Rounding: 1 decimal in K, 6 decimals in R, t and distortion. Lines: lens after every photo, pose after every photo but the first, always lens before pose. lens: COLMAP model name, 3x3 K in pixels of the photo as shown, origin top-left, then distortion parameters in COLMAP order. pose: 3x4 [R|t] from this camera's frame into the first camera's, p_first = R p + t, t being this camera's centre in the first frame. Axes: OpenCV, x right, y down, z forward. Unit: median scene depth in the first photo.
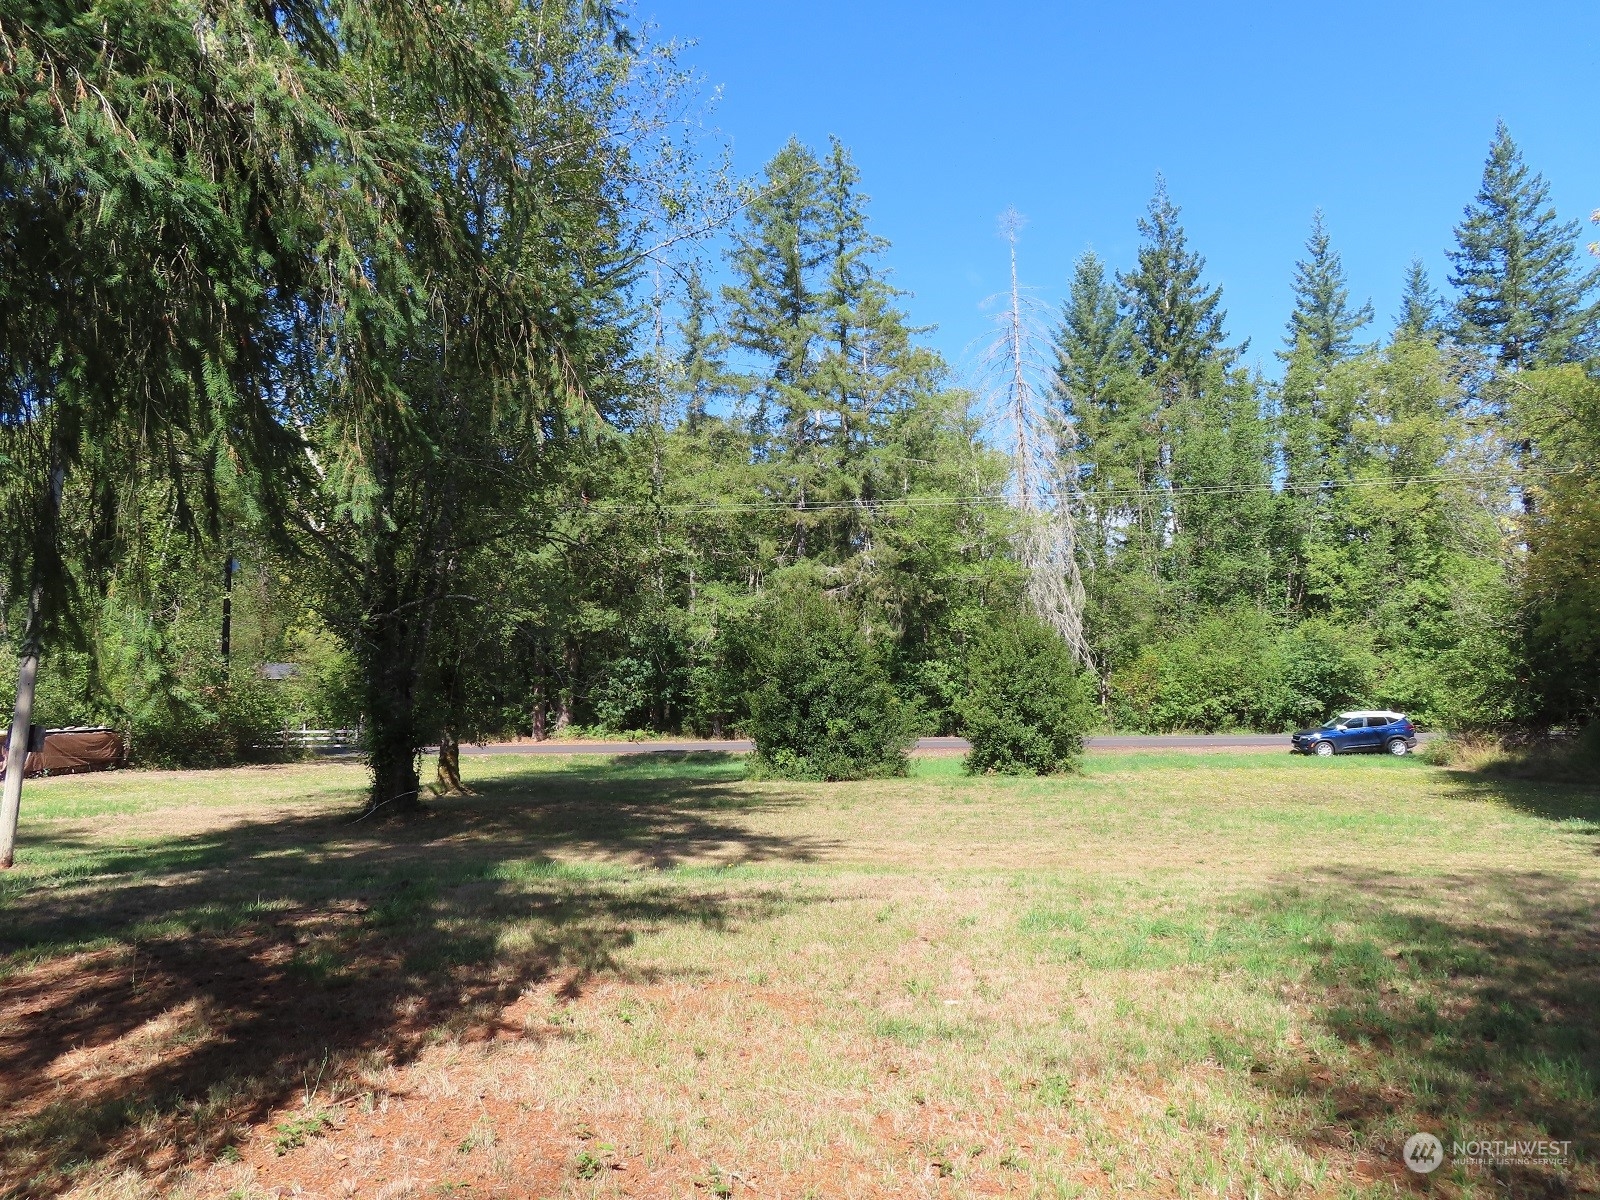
lens RADIAL K [[1159.4, 0, 802.8], [0, 1159.4, 603.4], [0, 0, 1]] dist [-0.010554, 0.014466]
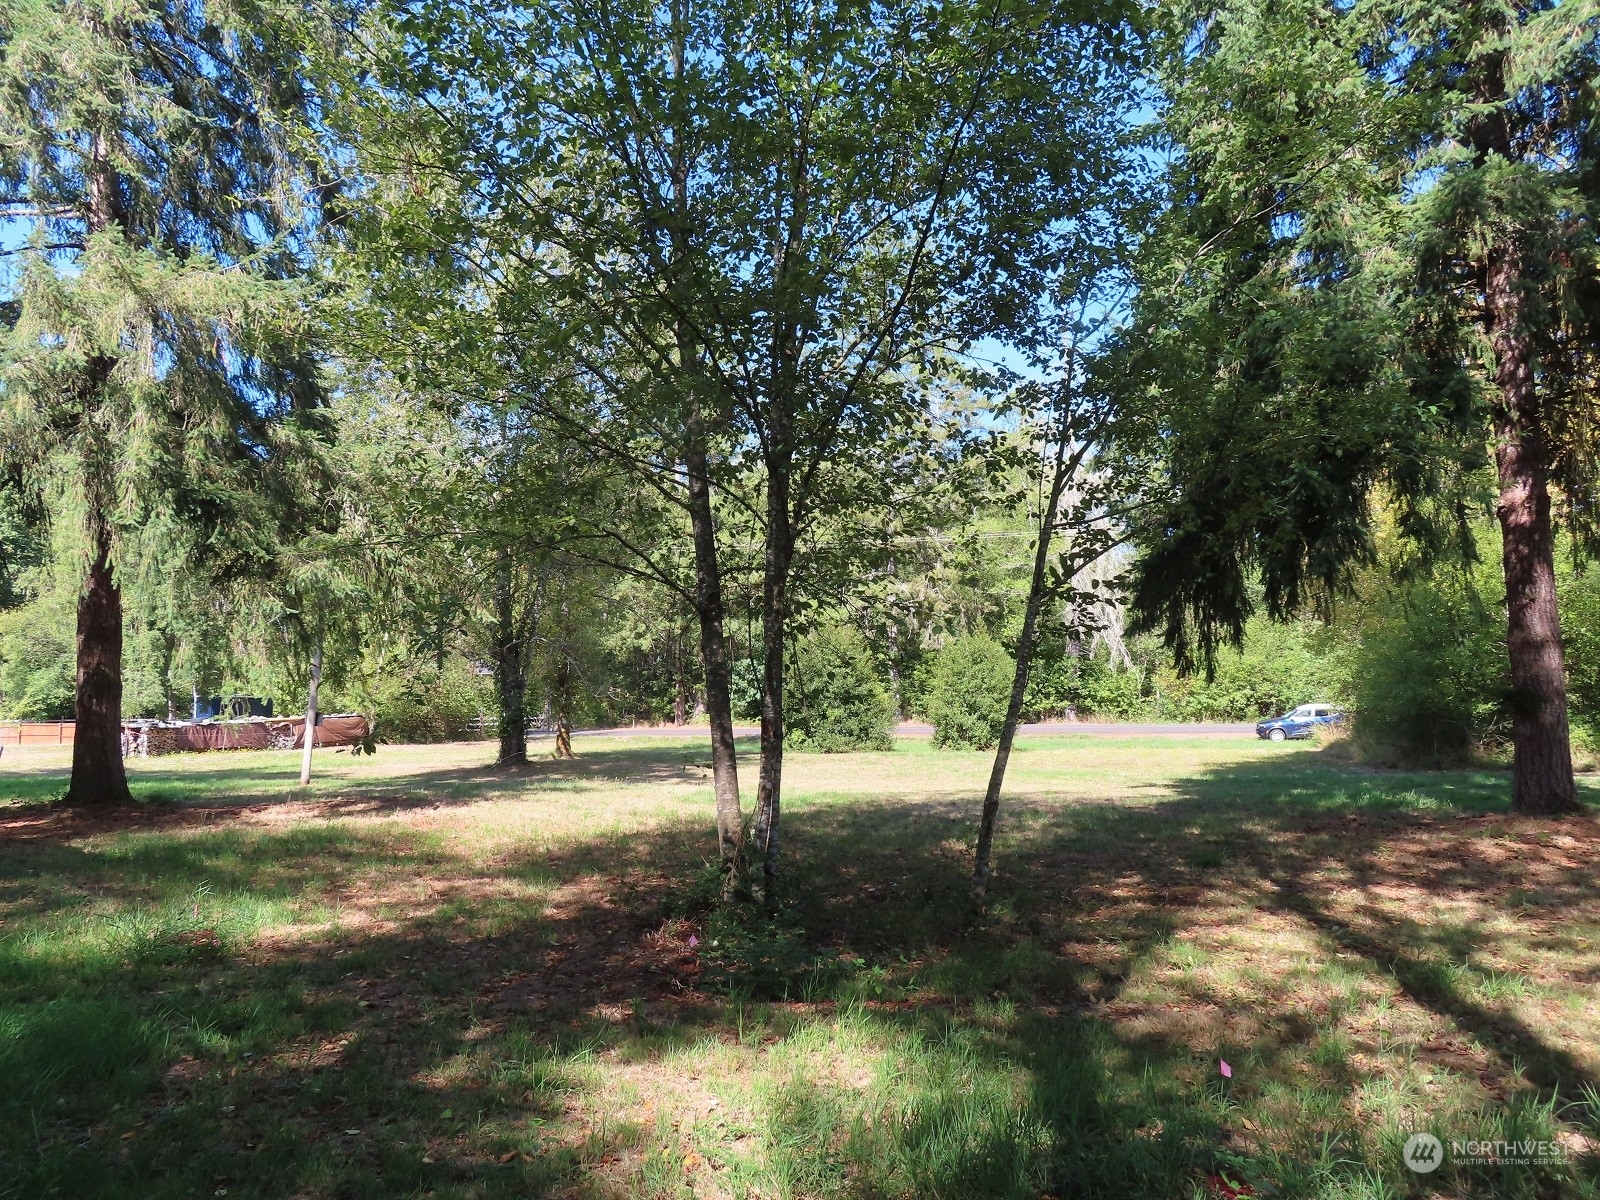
lens RADIAL K [[1159.4, 0, 799.2], [0, 1159.4, 599.8], [0, 0, 1]] dist [-0.010554, 0.014466]
pose [[0.982976, -0.014667, -0.183150, 0.179444], [0.015748, 0.999866, 0.004449, -0.028873], [0.183060, -0.007258, 0.983075, -0.279234]]
